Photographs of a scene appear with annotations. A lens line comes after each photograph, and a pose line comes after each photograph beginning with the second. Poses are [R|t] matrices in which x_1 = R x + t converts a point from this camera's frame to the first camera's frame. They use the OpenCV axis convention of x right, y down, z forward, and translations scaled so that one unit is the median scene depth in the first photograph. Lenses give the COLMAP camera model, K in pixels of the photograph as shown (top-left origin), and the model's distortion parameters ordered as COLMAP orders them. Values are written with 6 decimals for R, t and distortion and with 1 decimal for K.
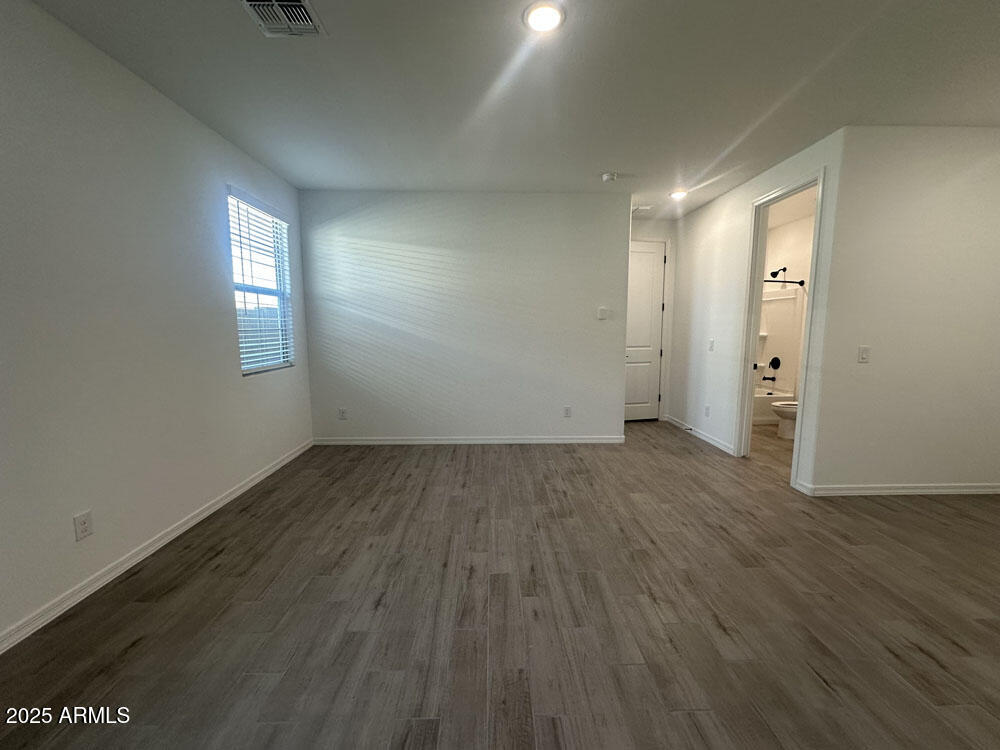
lens RADIAL K [[398.3, 0, 500.0], [0, 398.3, 375.0], [0, 0, 1]] dist [-0.002375, 0.000491]
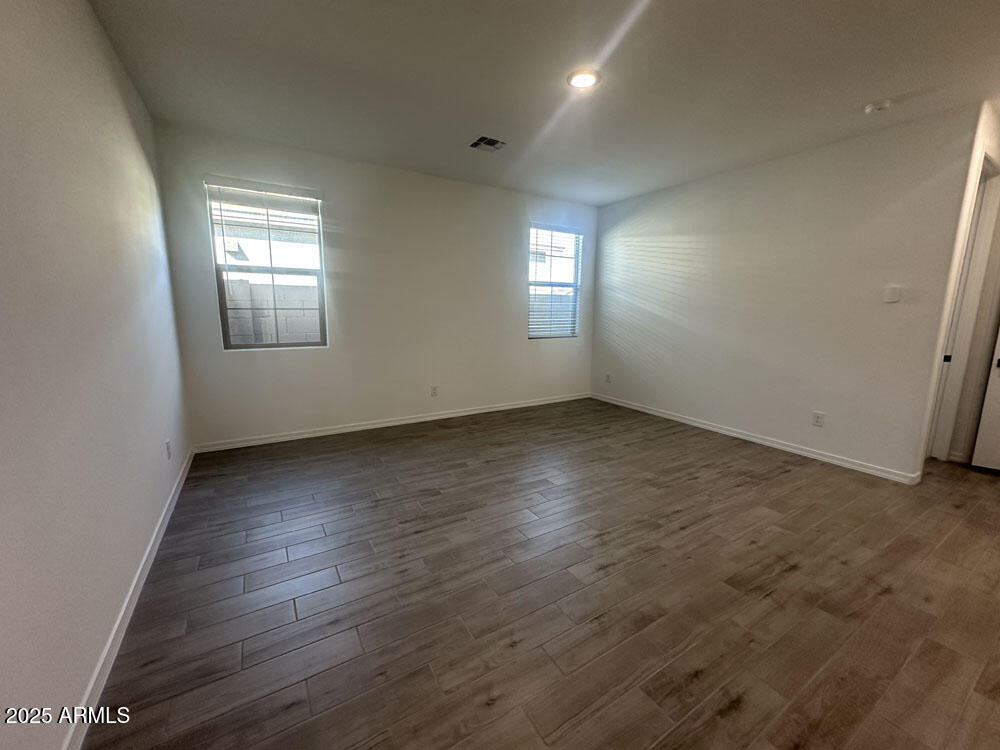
lens RADIAL K [[398.3, 0, 500.0], [0, 398.3, 375.0], [0, 0, 1]] dist [-0.002375, 0.000491]
pose [[0.498674, 0.148260, -0.854016, 0.720611], [-0.116519, 0.987787, 0.103446, -0.004417], [0.858923, 0.047923, 0.509858, 0.064522]]
